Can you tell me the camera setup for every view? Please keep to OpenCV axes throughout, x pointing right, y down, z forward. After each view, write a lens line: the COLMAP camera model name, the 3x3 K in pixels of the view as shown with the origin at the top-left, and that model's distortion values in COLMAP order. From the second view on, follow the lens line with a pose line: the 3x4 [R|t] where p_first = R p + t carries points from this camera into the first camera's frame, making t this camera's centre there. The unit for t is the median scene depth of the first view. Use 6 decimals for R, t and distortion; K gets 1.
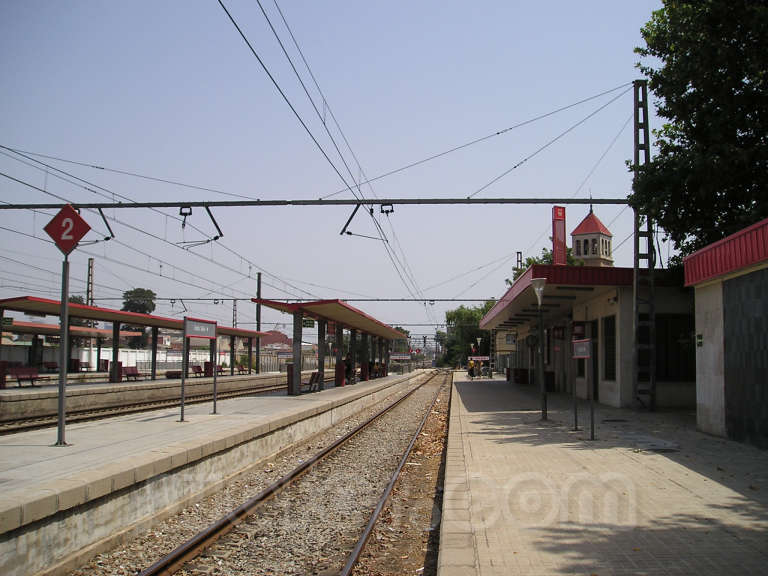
lens RADIAL K [[792.3, 0, 399.0], [0, 792.3, 287.5], [0, 0, 1]] dist [-0.140325, 0.096713]
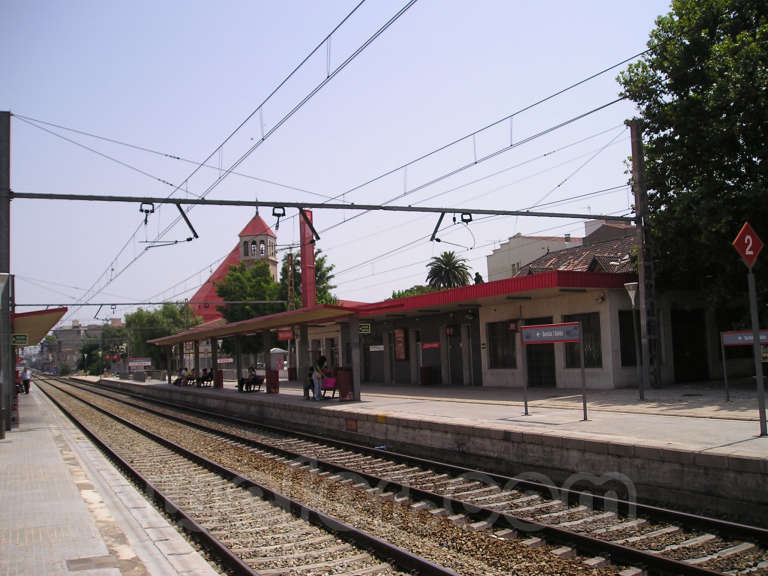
lens RADIAL K [[792.3, 0, 399.0], [0, 792.3, 287.5], [0, 0, 1]] dist [-0.140325, 0.096713]
pose [[0.863746, -0.008508, 0.503855, -0.621040], [0.008298, 0.999962, 0.002660, -0.009285], [-0.503858, 0.001883, 0.863784, 0.123561]]
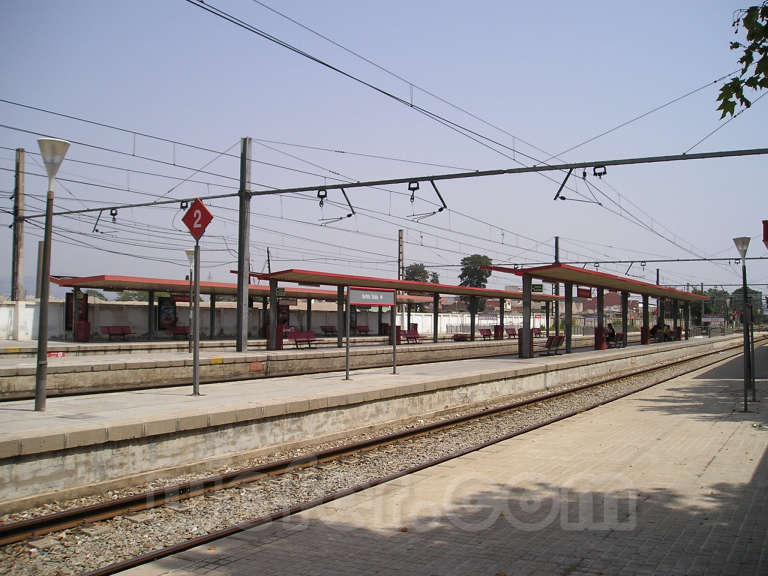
lens RADIAL K [[792.3, 0, 399.0], [0, 792.3, 287.5], [0, 0, 1]] dist [-0.140325, 0.096713]
pose [[0.906899, -0.016738, -0.421015, 0.163573], [0.036667, 0.998555, 0.039285, -0.002082], [0.419749, -0.051065, 0.906203, 0.003520]]
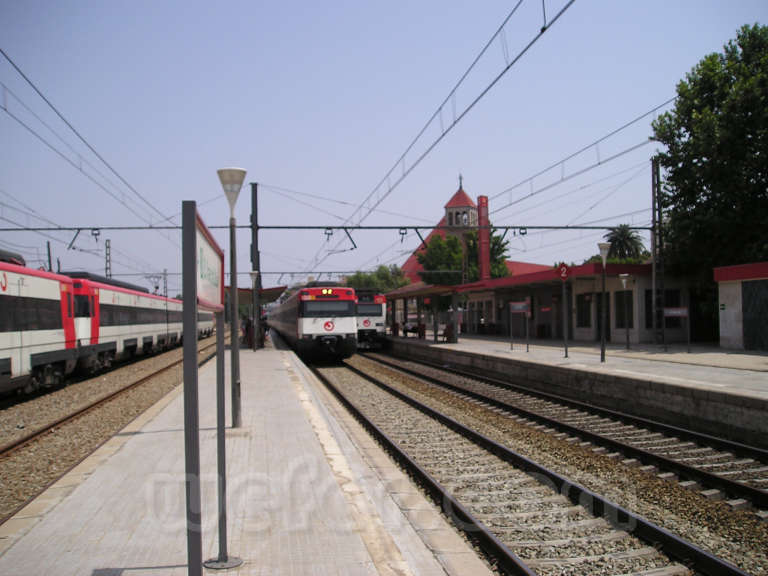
lens RADIAL K [[778.4, 0, 407.5], [0, 778.4, 289.5], [0, 0, 1]] dist [-0.018618, -0.556585]
pose [[0.968460, -0.018814, 0.248459, -0.664558], [0.004600, 0.998325, 0.057666, -0.071830], [-0.249128, -0.054705, 0.966924, -0.558323]]
